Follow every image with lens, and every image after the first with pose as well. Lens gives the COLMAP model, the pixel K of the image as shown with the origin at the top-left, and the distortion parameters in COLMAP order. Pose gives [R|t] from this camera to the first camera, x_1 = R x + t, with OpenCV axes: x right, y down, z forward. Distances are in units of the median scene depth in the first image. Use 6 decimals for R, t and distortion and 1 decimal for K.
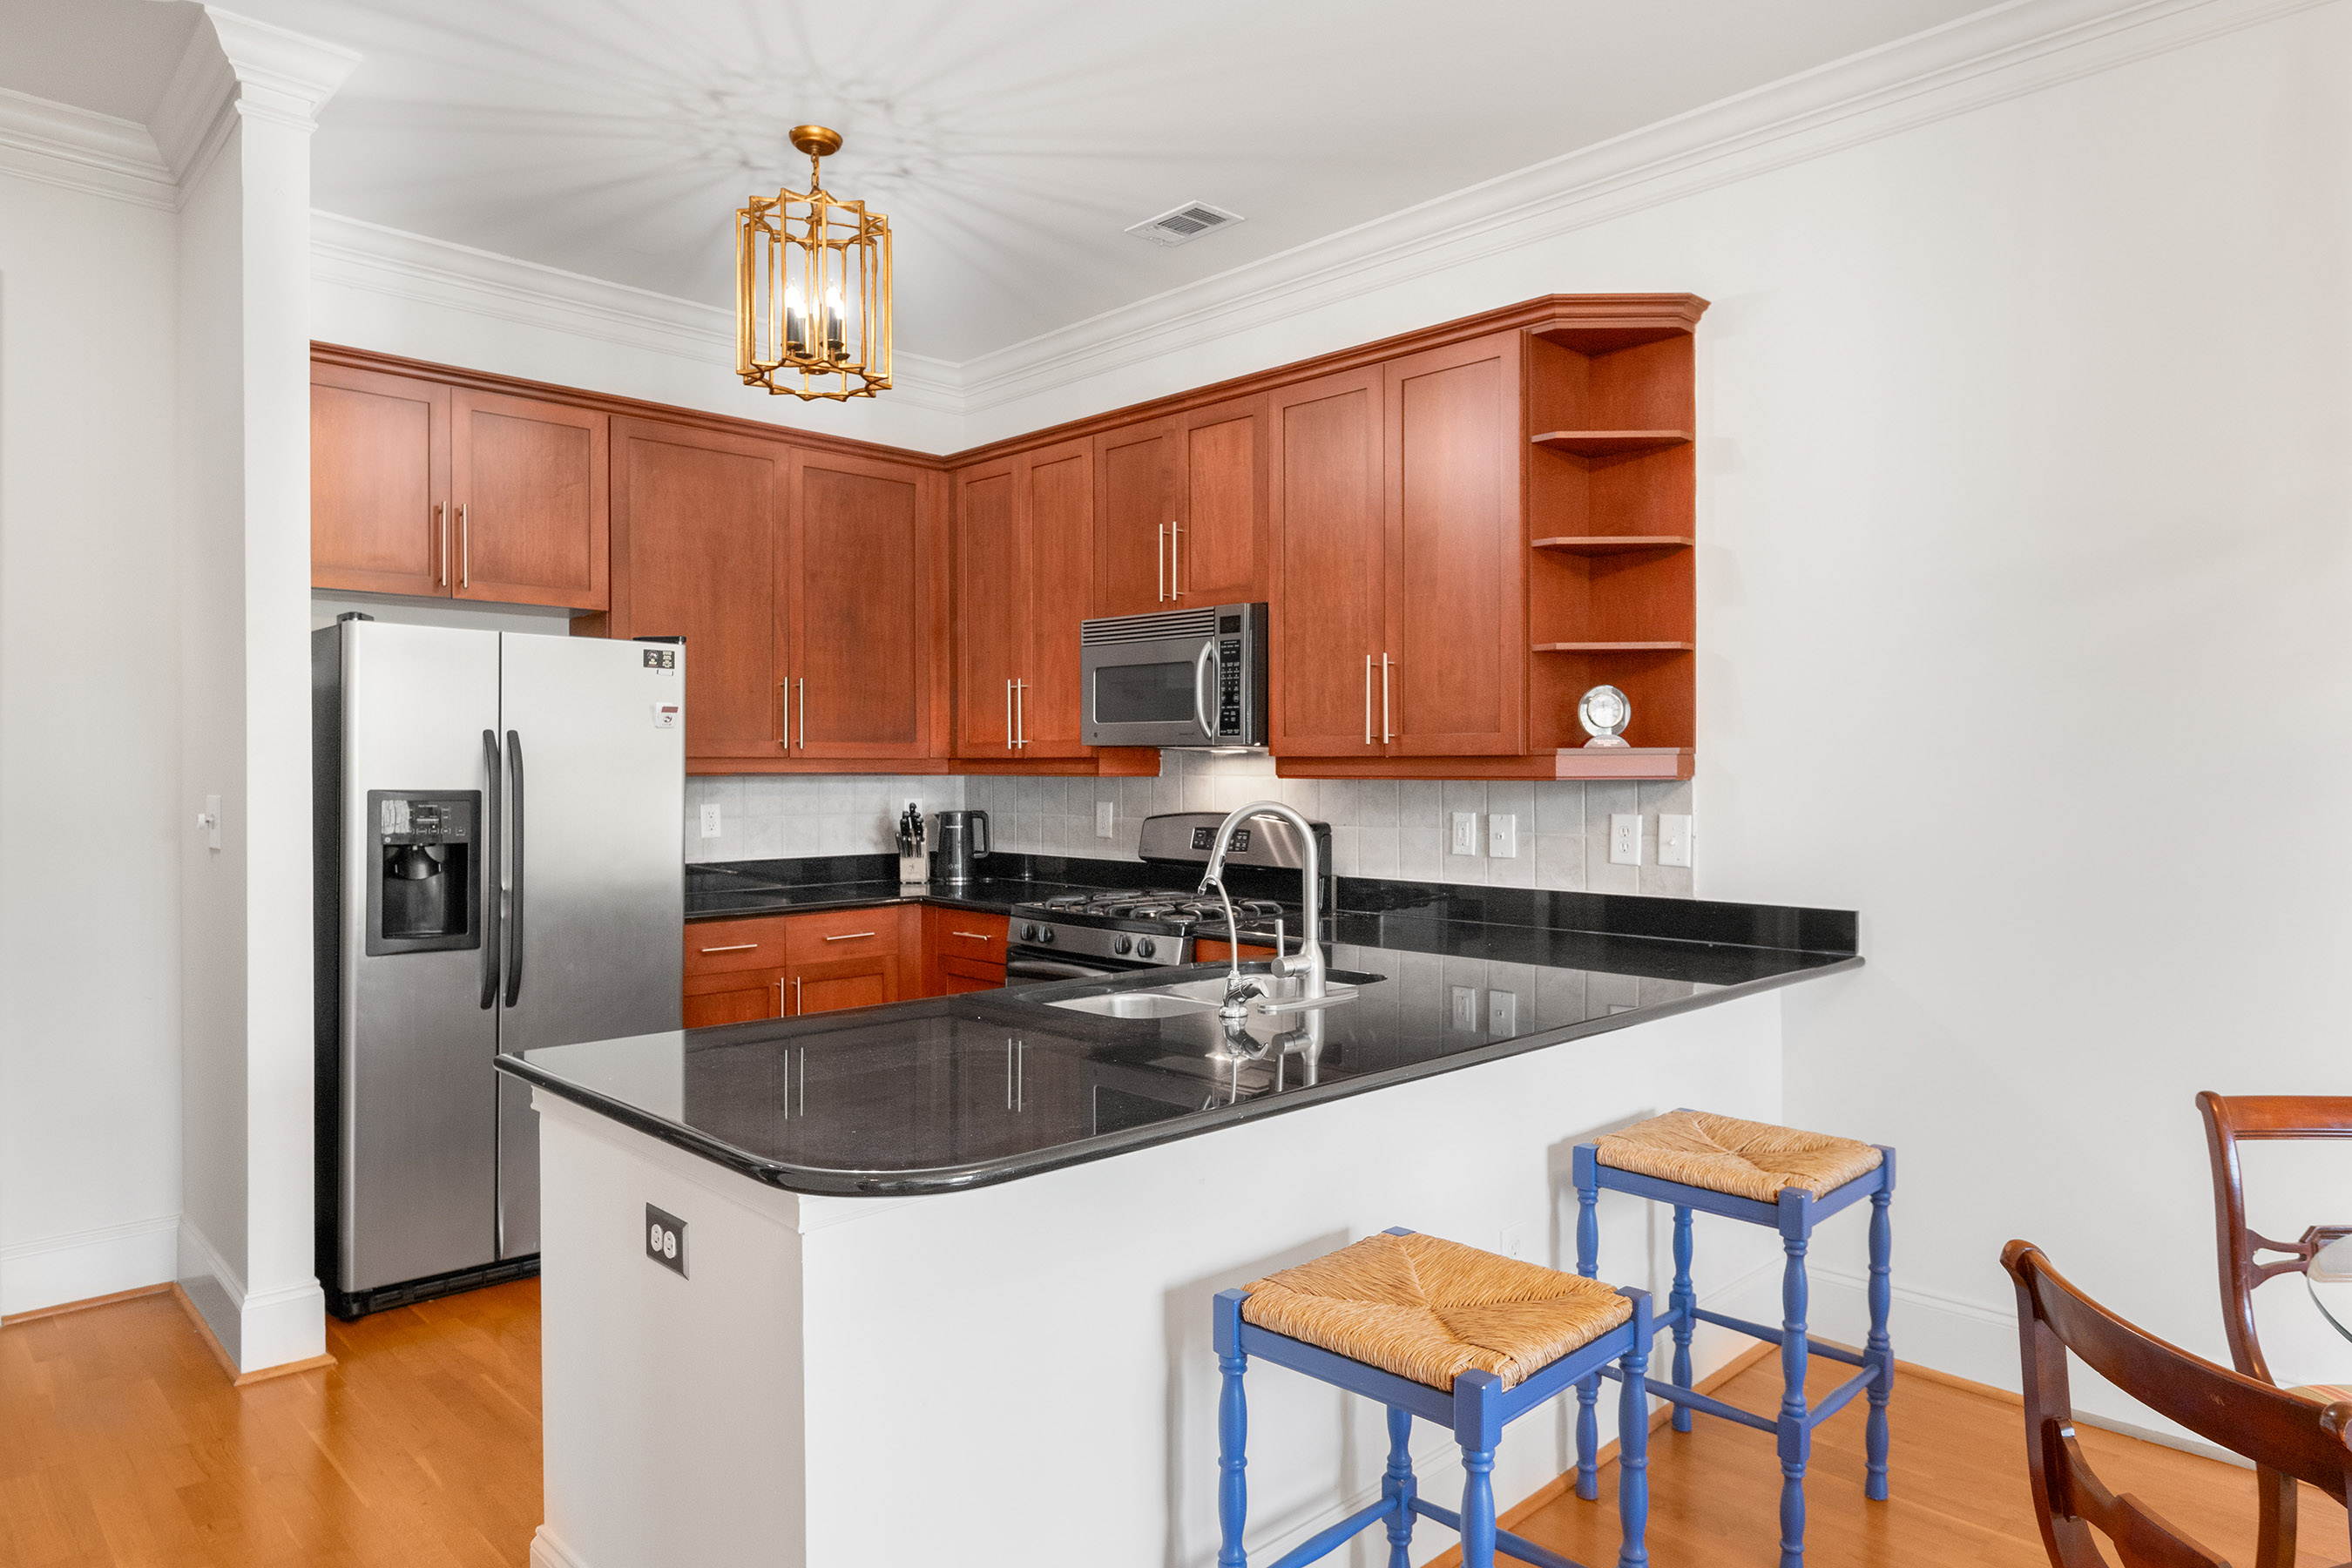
lens RADIAL K [[1457.3, 0, 1176.7], [0, 1457.3, 757.3], [0, 0, 1]] dist [-0.002632, -0.000296]
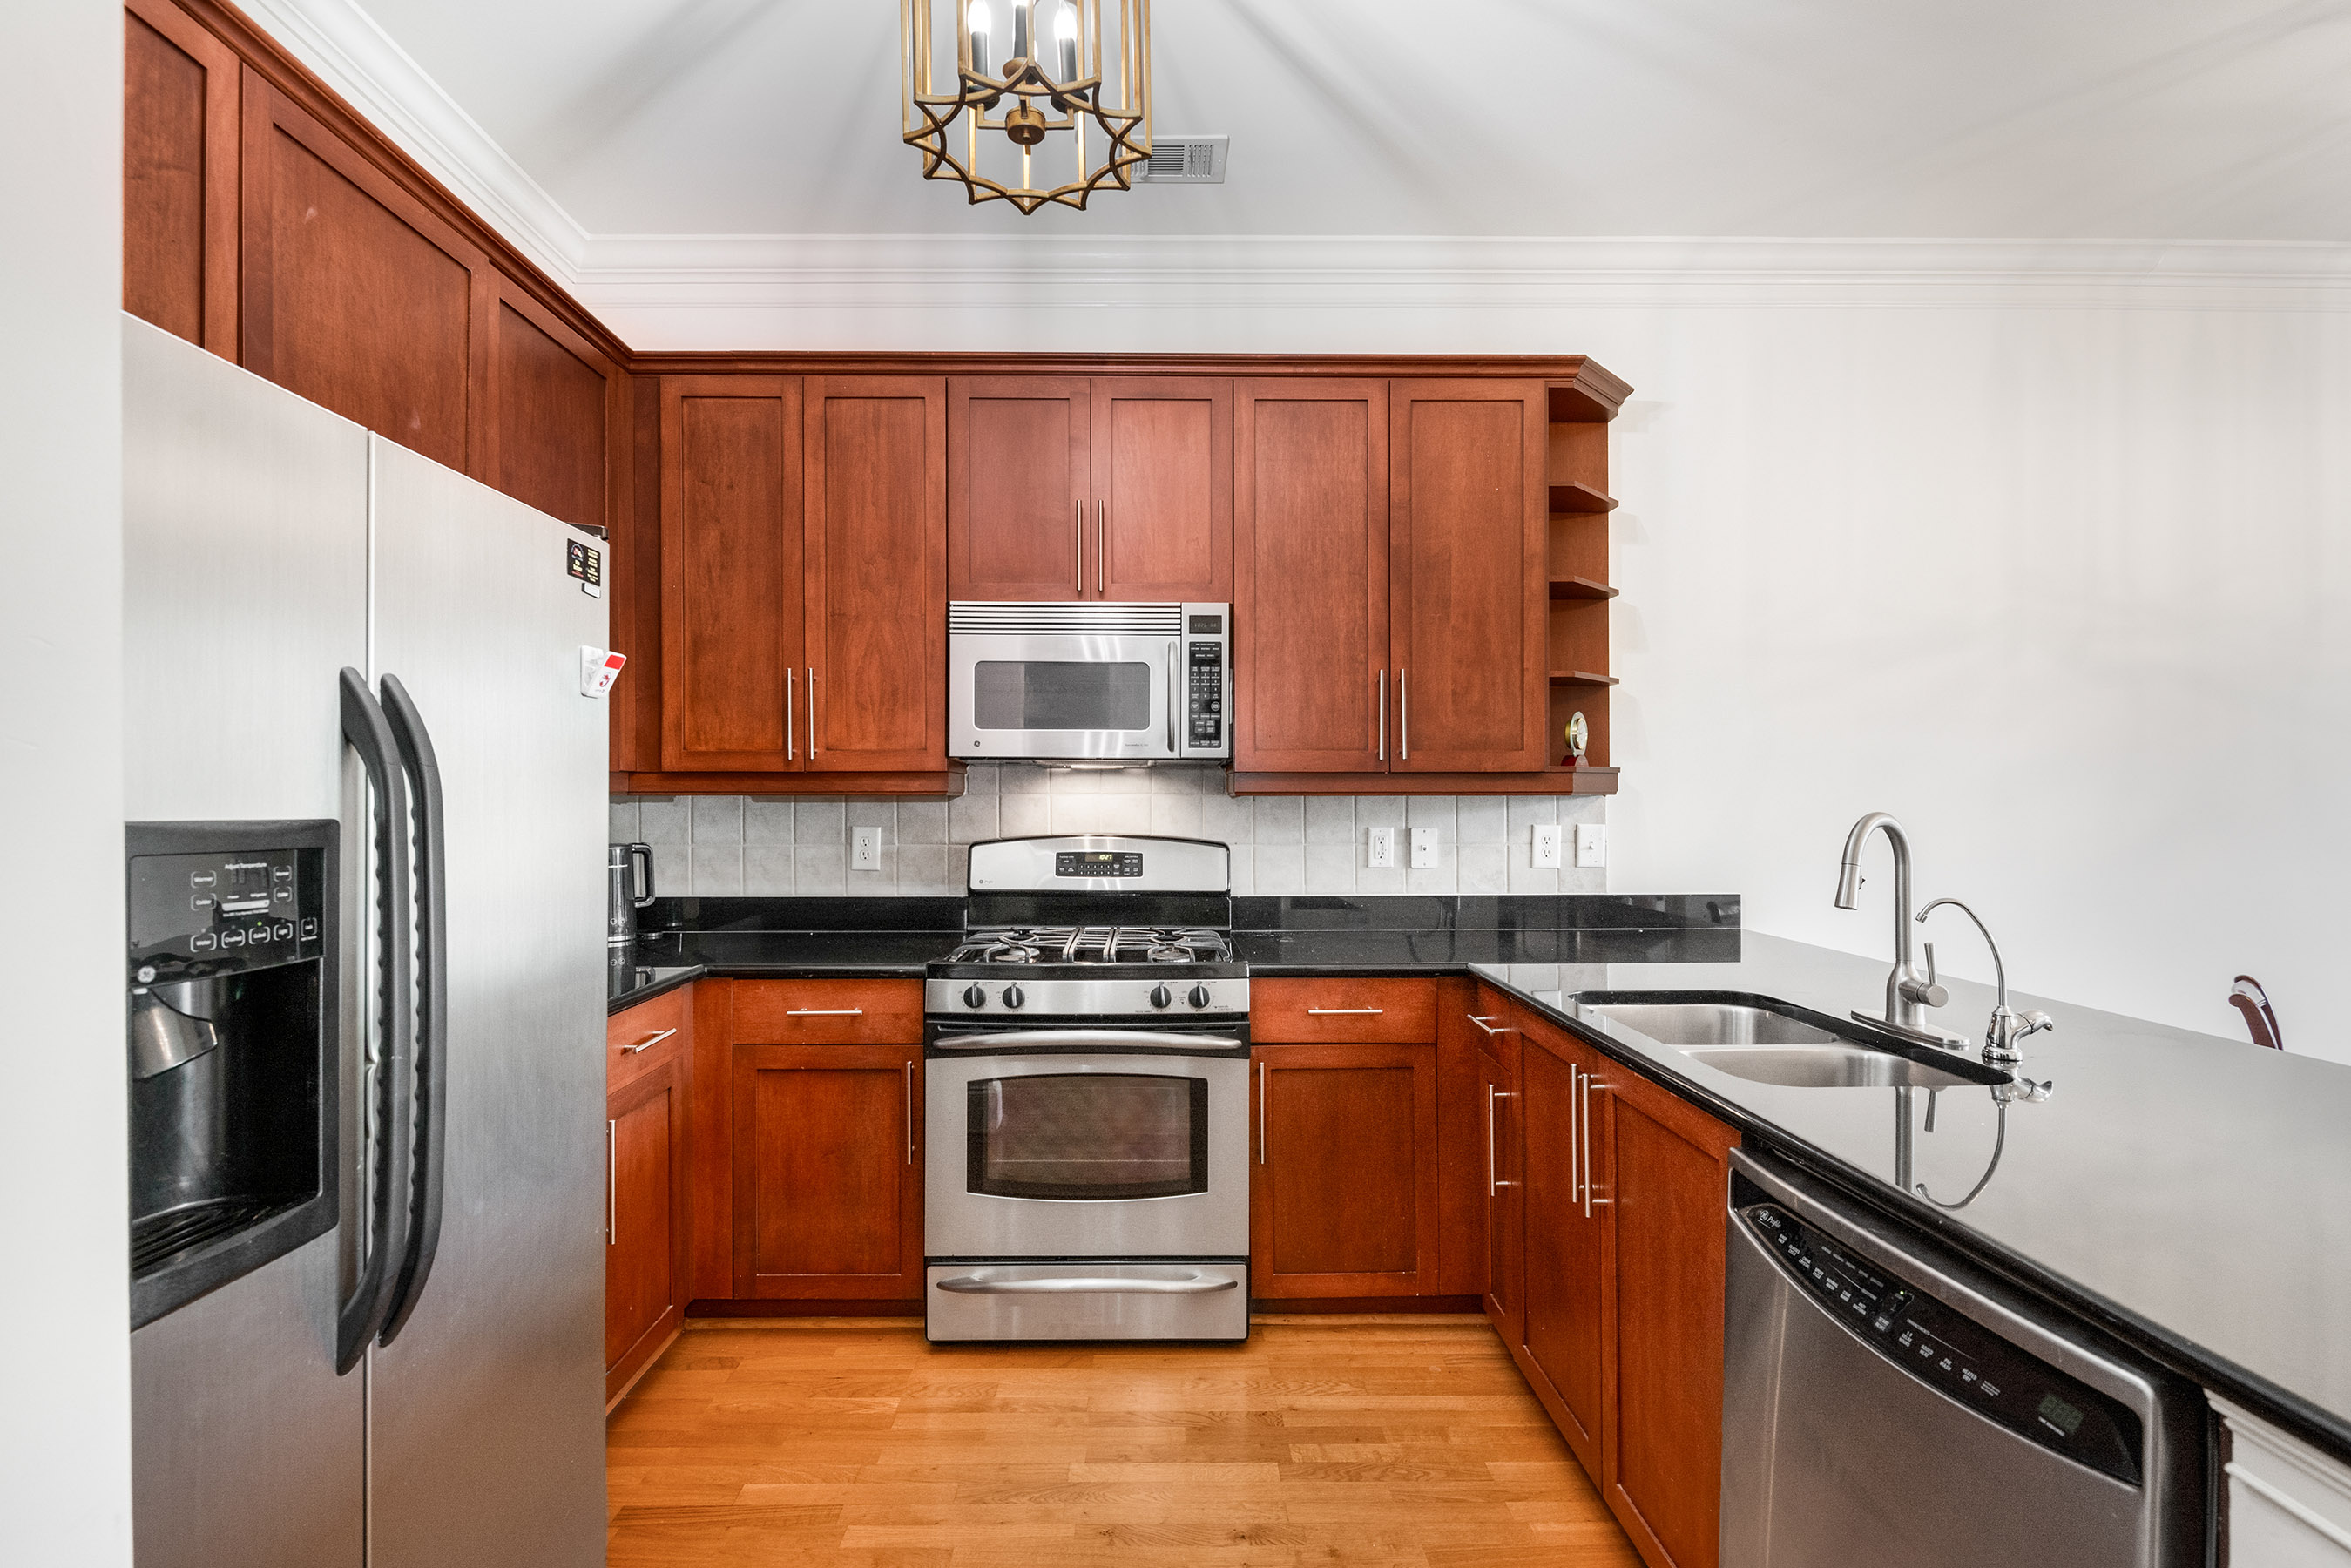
lens RADIAL K [[1093.9, 0, 1161.9], [0, 1093.9, 781.5], [0, 0, 1]] dist [0.000951, -0.000818]
pose [[0.684857, 0.009508, 0.728615, -0.449866], [-0.003666, 0.999947, -0.009603, 0.011859], [-0.728668, 0.003906, 0.684856, 0.529302]]
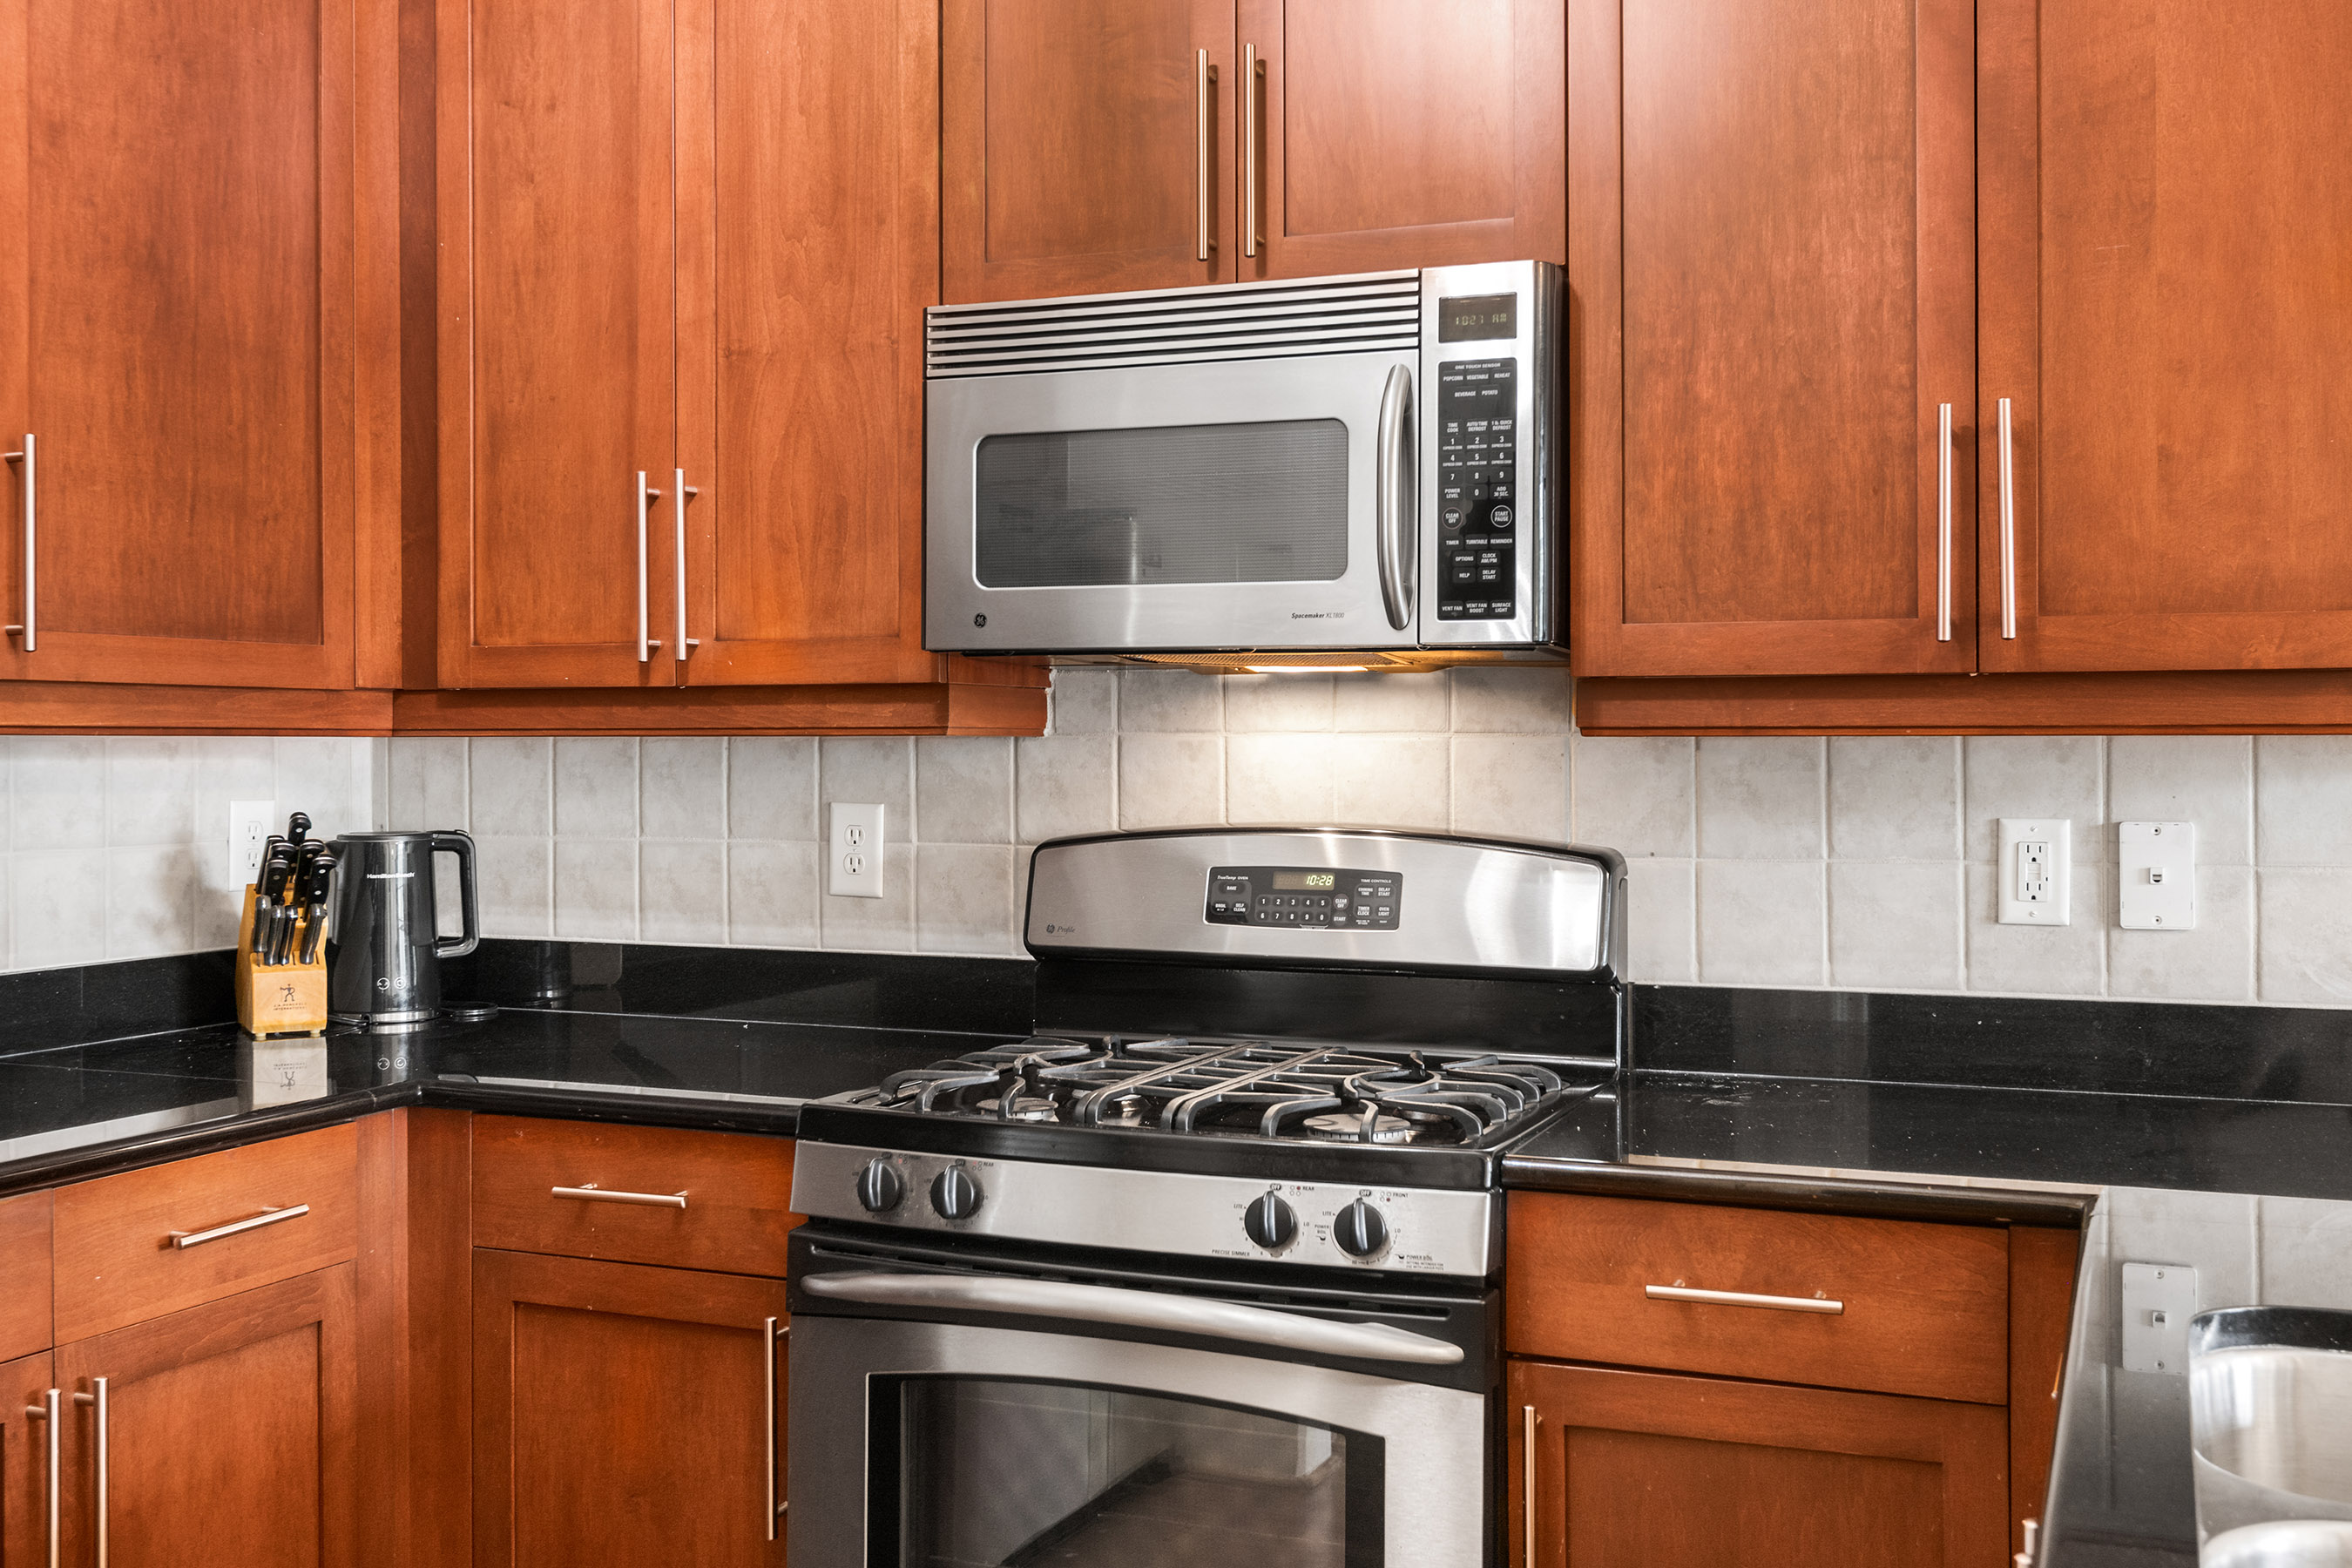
lens RADIAL K [[2333.7, 0, 1167.9], [0, 2333.7, 716.6], [0, 0, 1]] dist [-0.003572, 0.004391]
pose [[0.918608, 0.002977, 0.395159, -0.254376], [-0.001398, 0.999990, -0.004285, 0.011674], [-0.395168, 0.003384, 0.918603, 0.465509]]
